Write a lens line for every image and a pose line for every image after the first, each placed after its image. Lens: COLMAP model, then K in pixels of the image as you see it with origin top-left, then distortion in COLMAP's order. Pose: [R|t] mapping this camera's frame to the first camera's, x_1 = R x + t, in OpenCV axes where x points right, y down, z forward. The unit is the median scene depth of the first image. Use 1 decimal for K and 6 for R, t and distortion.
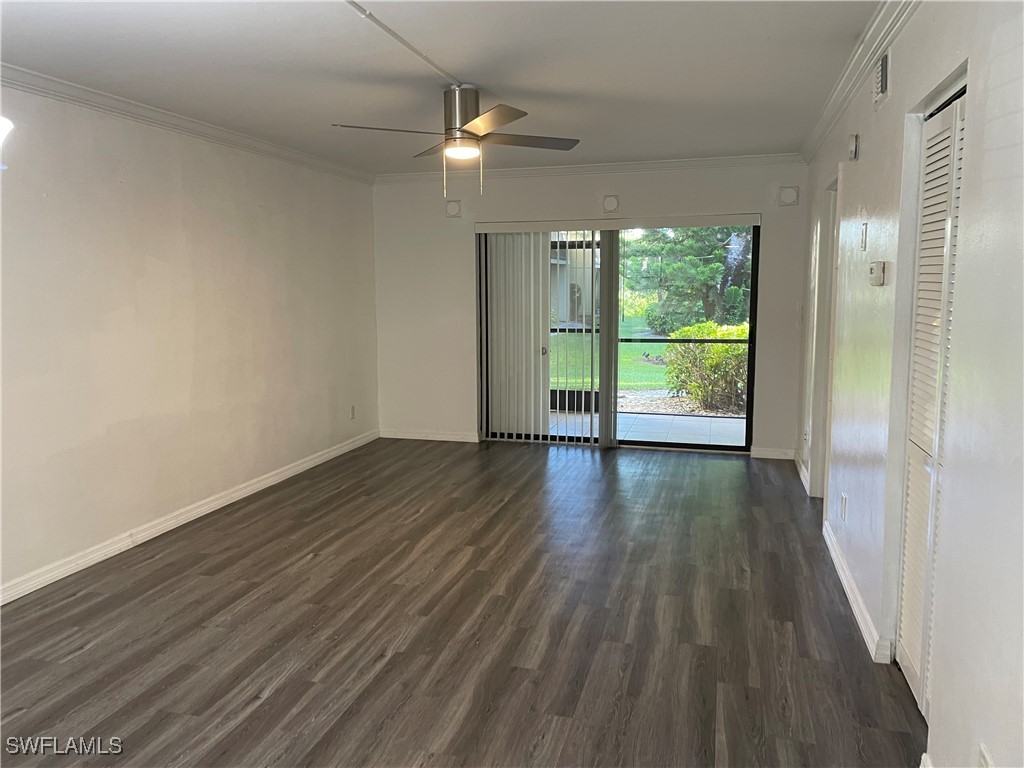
lens RADIAL K [[773.6, 0, 505.7], [0, 773.6, 379.3], [0, 0, 1]] dist [0.080326, 0.001346]
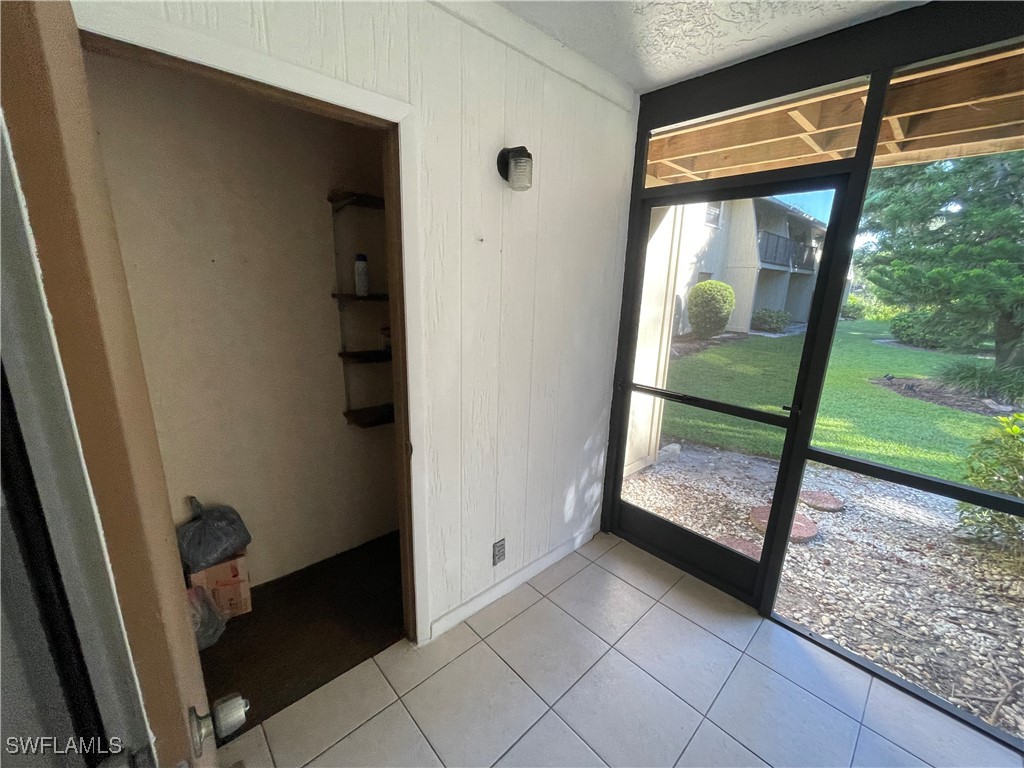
lens RADIAL K [[417.0, 0, 510.2], [0, 417.0, 385.8], [0, 0, 1]] dist [-0.003002, -0.000561]
pose [[0.852505, 0.155547, -0.499039, 0.057842], [-0.096123, 0.985068, 0.142833, -0.053782], [0.513805, -0.073797, 0.854727, 0.422919]]
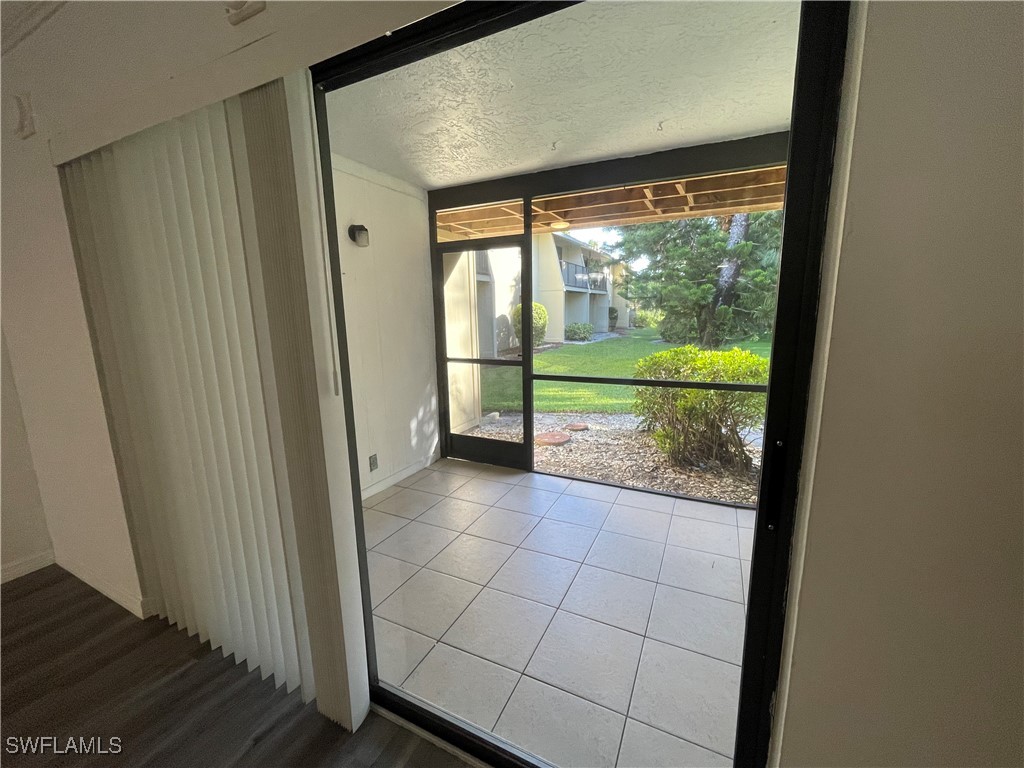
lens RADIAL K [[417.0, 0, 511.0], [0, 417.0, 385.1], [0, 0, 1]] dist [-0.003002, -0.000561]
pose [[0.982412, 0.019366, -0.185720, 0.102707], [-0.008732, 0.998284, 0.057908, -0.036011], [0.186523, -0.055268, 0.980895, 0.340489]]
